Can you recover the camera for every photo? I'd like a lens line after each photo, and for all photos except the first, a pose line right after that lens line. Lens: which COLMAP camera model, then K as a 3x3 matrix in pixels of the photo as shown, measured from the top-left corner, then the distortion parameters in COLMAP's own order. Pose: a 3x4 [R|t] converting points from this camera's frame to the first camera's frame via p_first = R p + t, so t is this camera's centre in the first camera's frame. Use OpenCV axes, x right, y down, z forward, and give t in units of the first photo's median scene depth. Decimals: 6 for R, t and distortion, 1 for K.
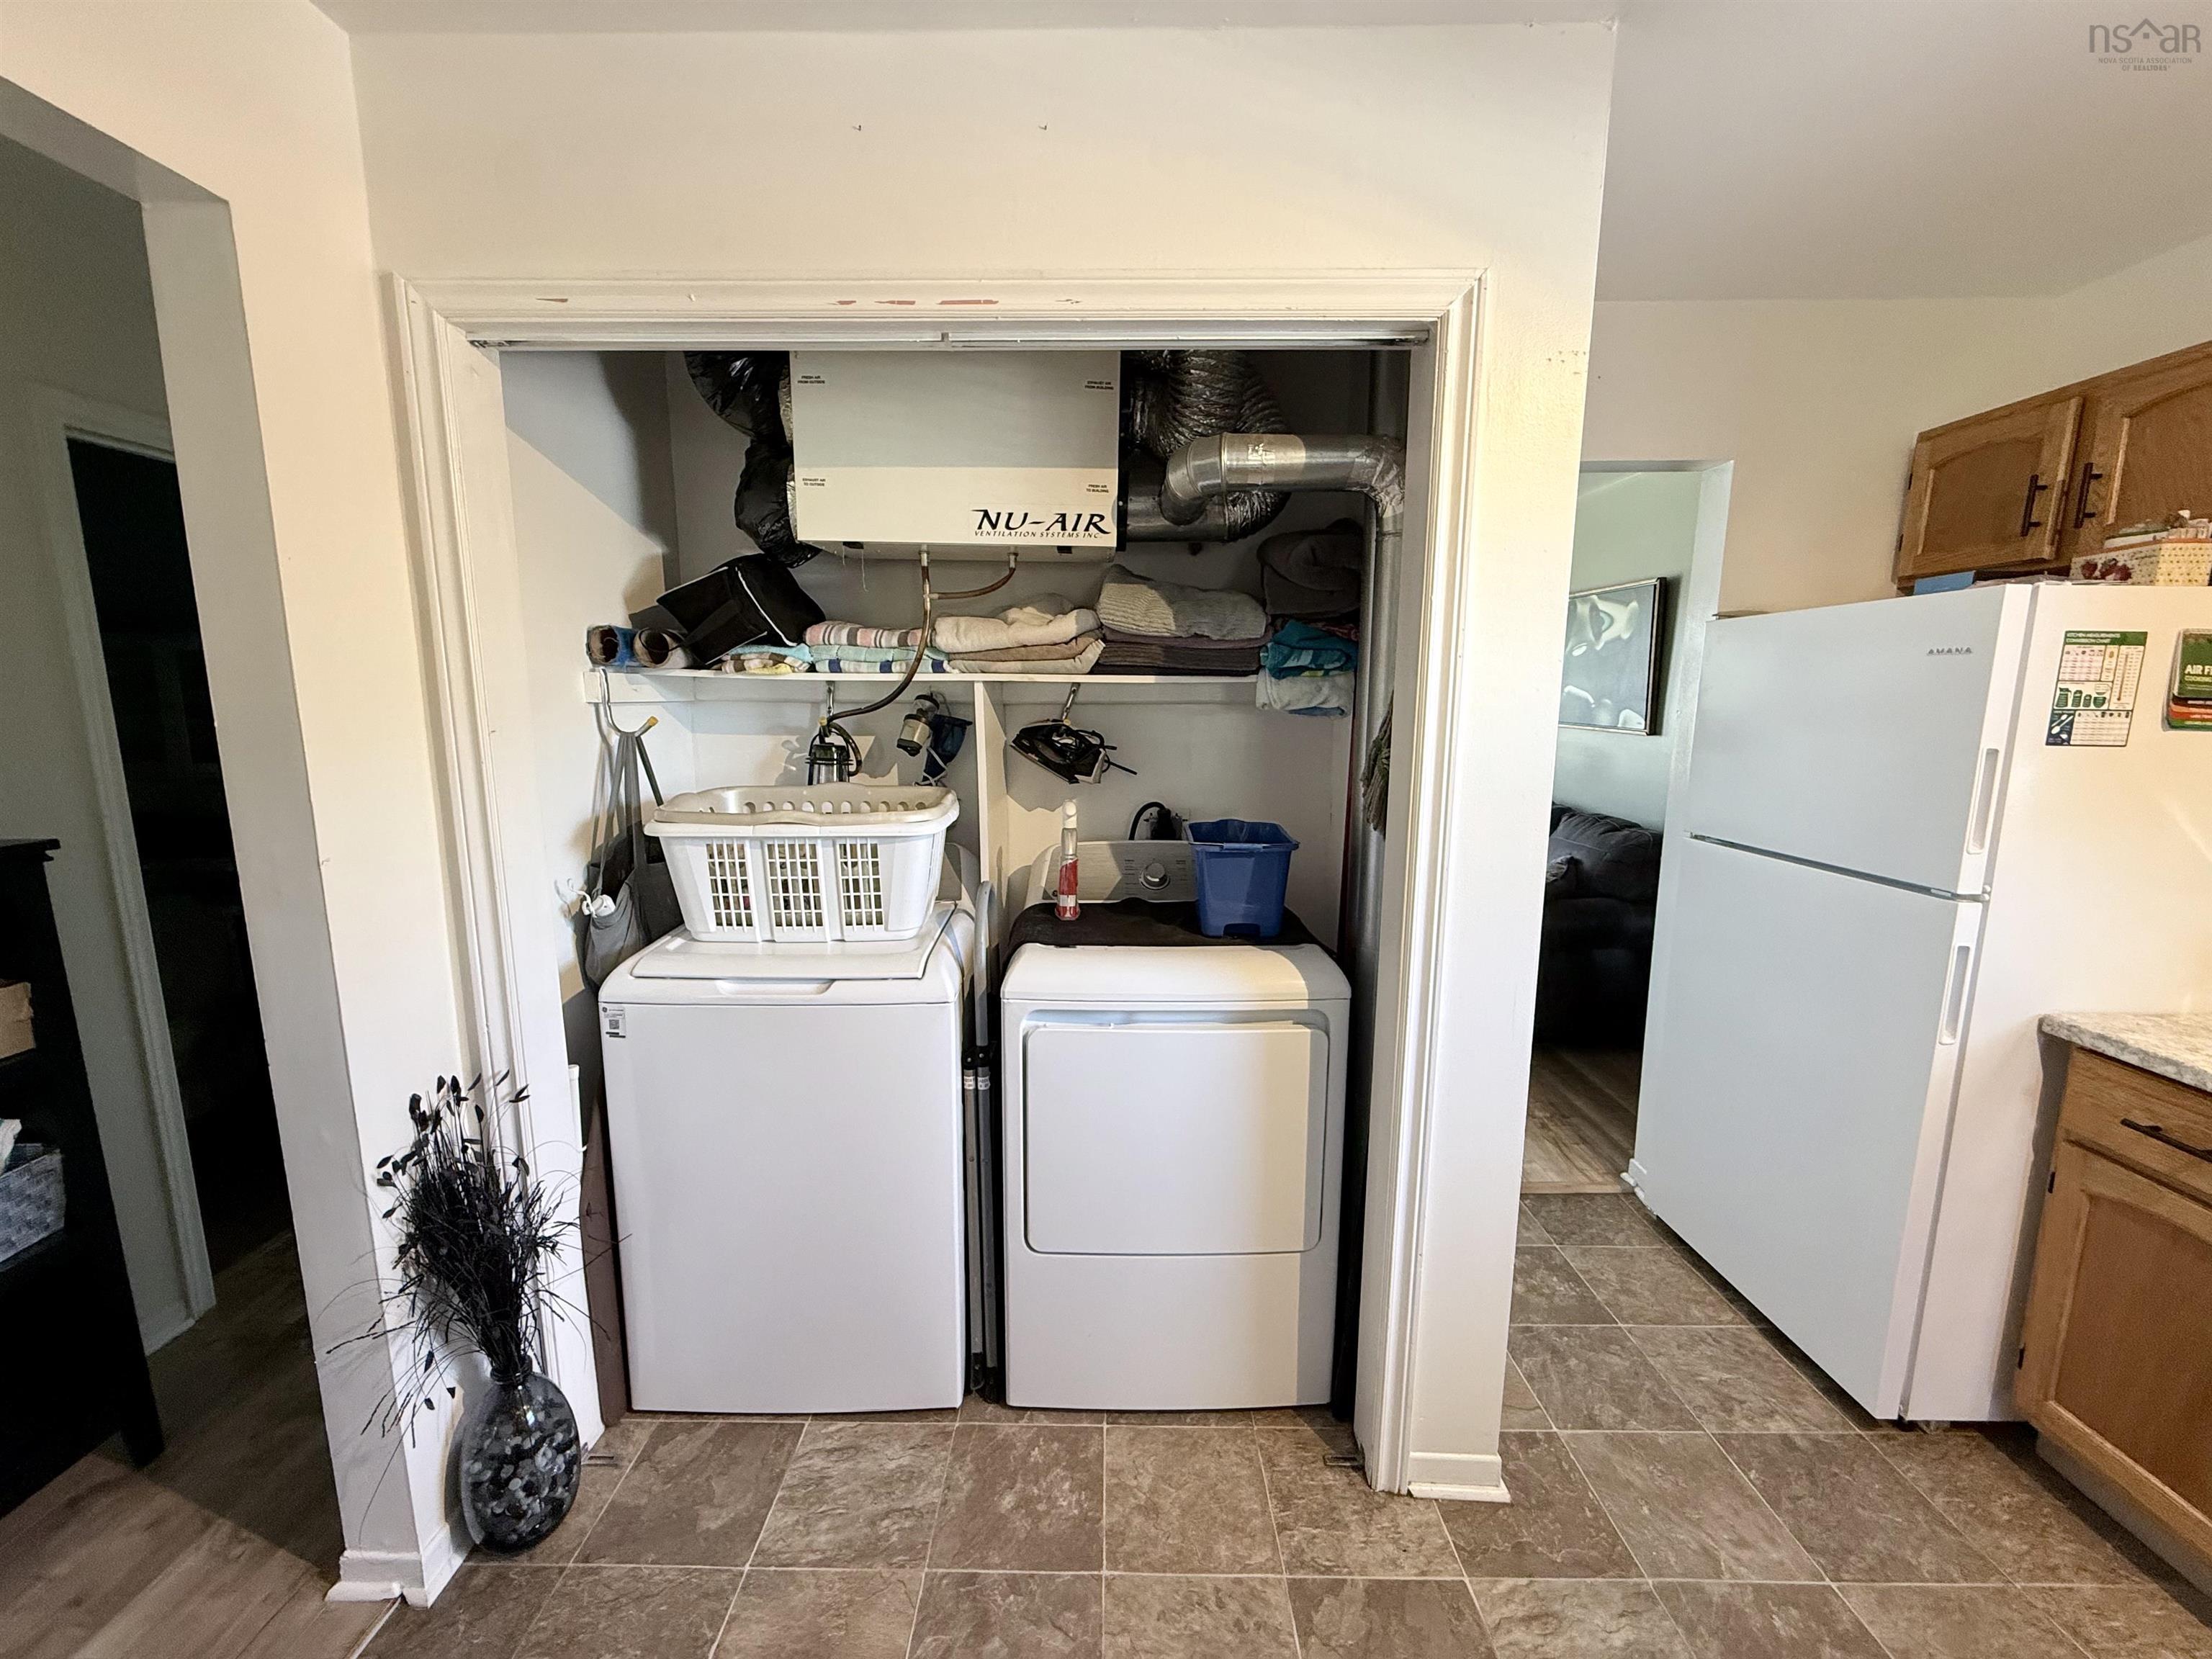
lens RADIAL K [[876.7, 0, 1098.7], [0, 876.7, 821.4], [0, 0, 1]] dist [-0.000382, -0.000039]
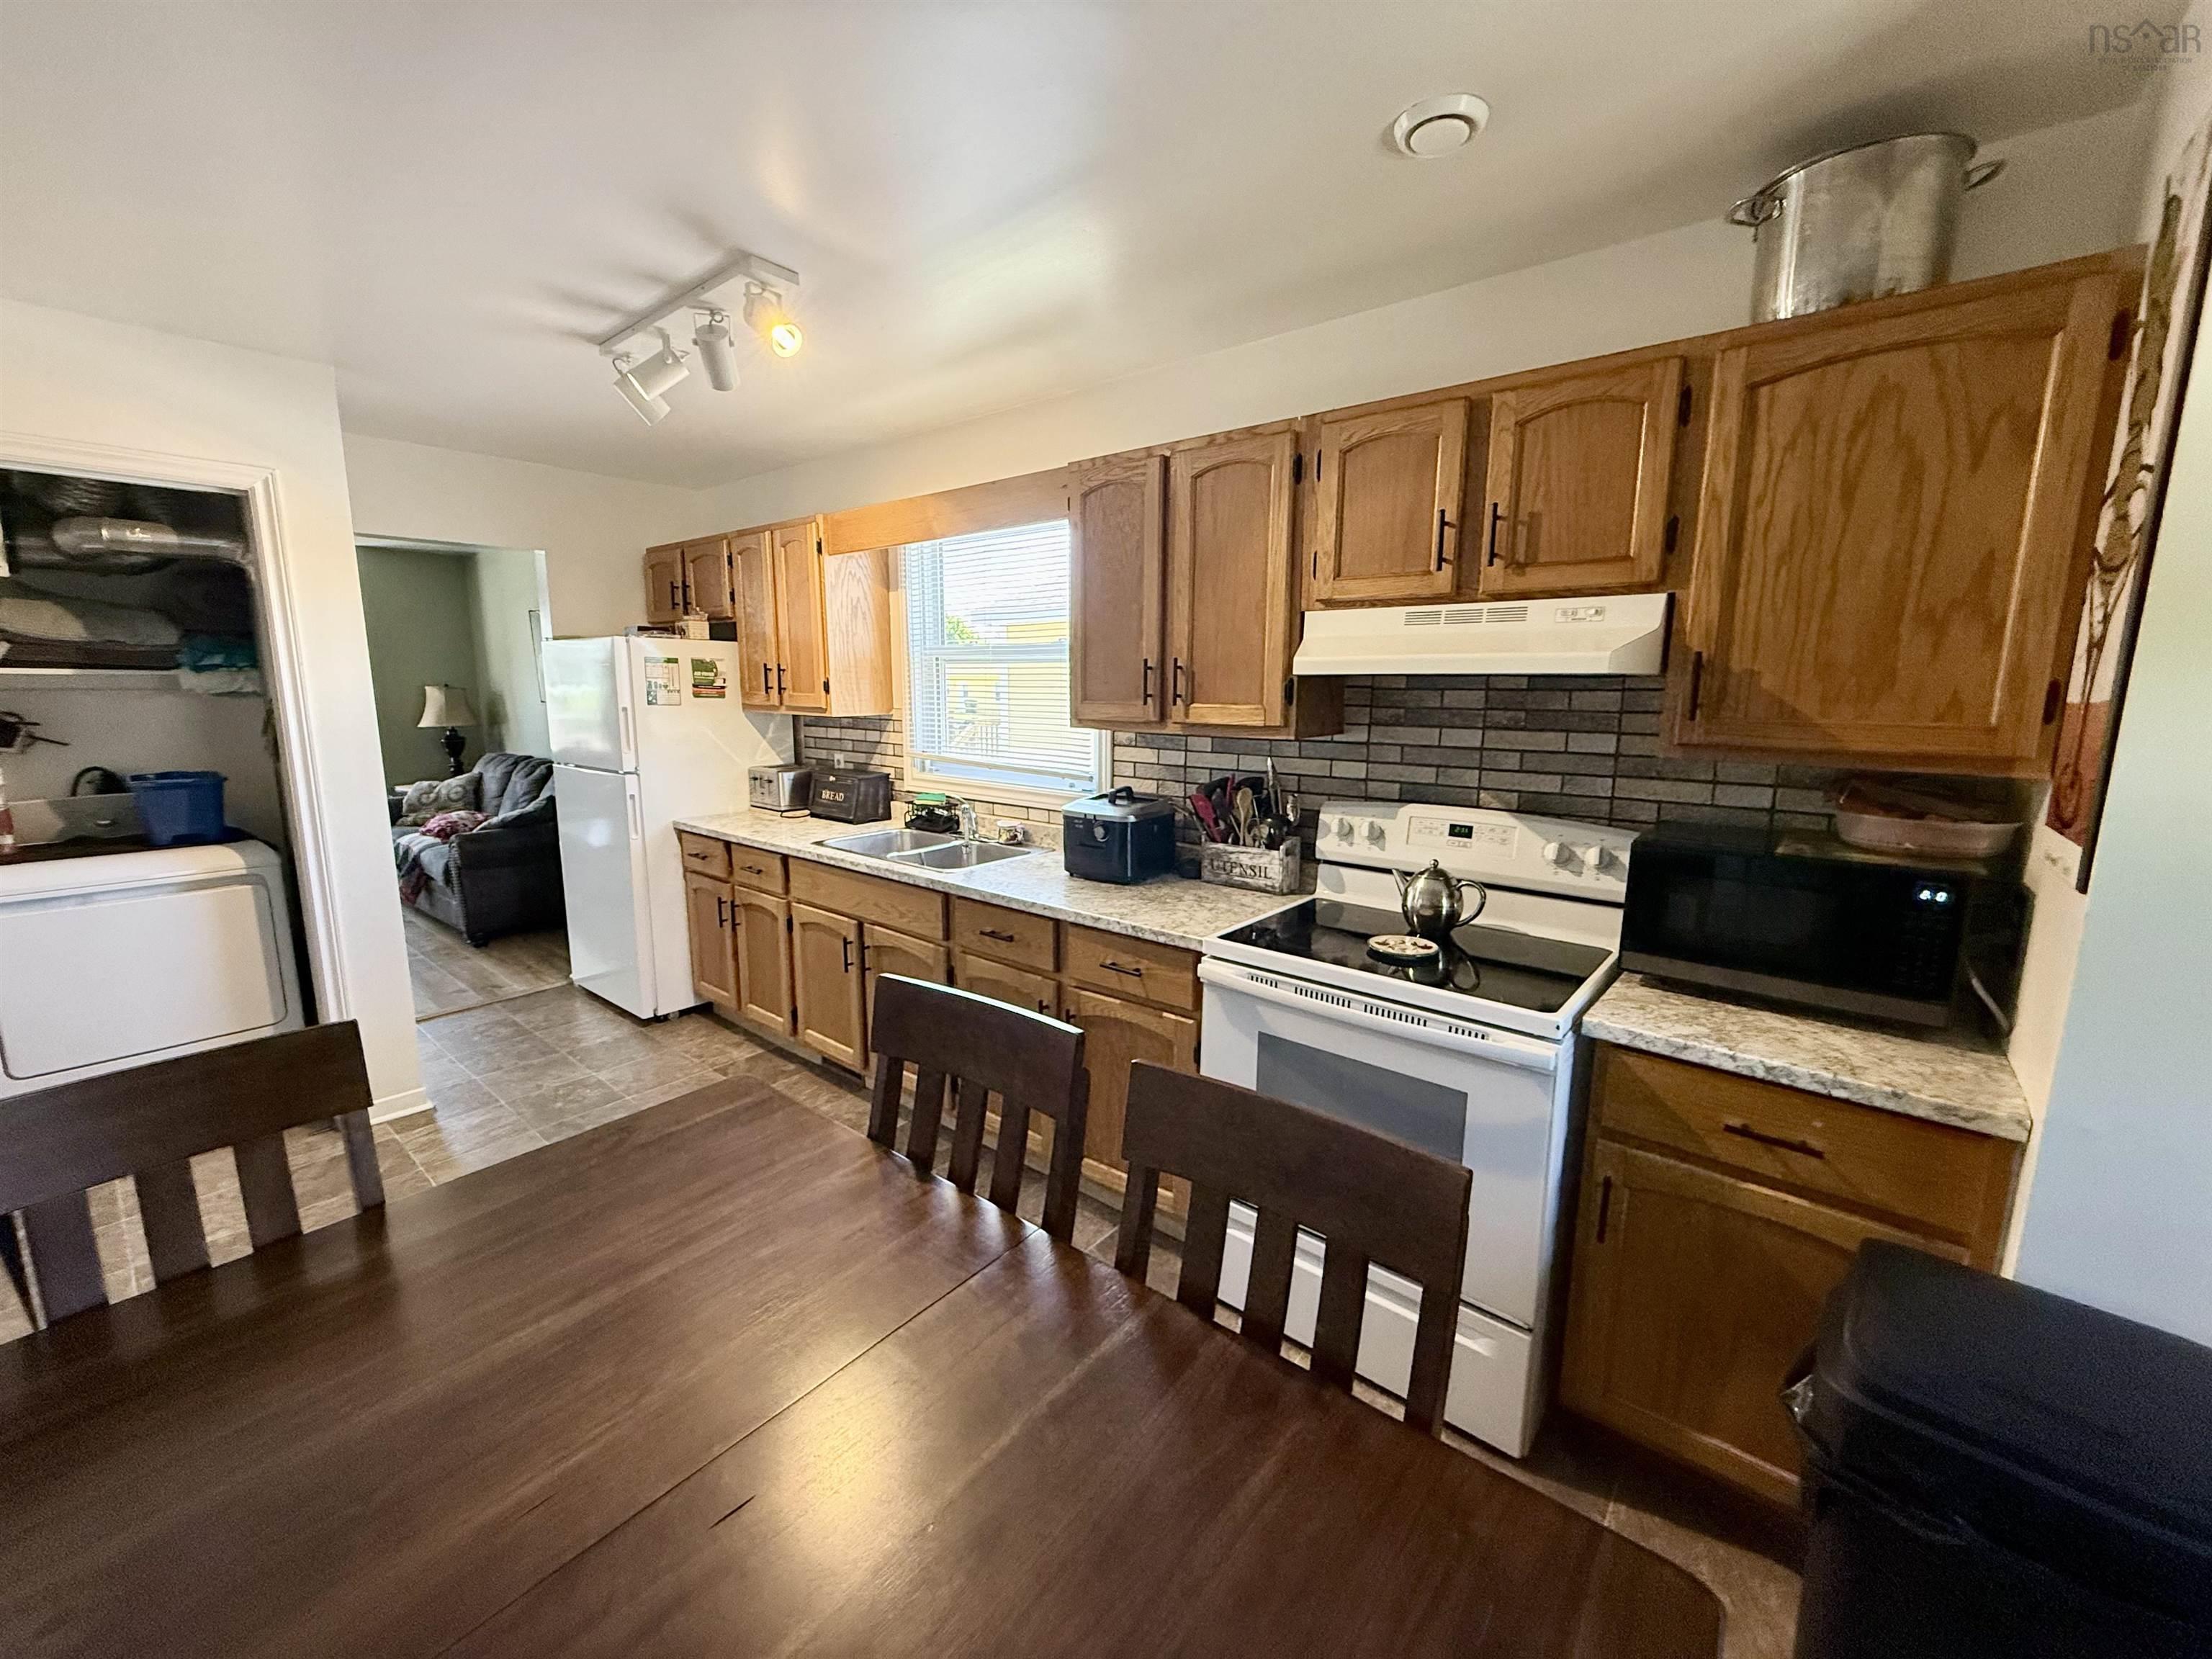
lens RADIAL K [[873.1, 0, 1106.0], [0, 873.1, 829.5], [0, 0, 1]] dist [-0.001056, -0.000103]
pose [[0.632351, -0.120931, 0.765185, 0.014356], [0.115915, 0.991391, 0.060889, 0.197814], [-0.765961, 0.050194, 0.640925, -1.160303]]
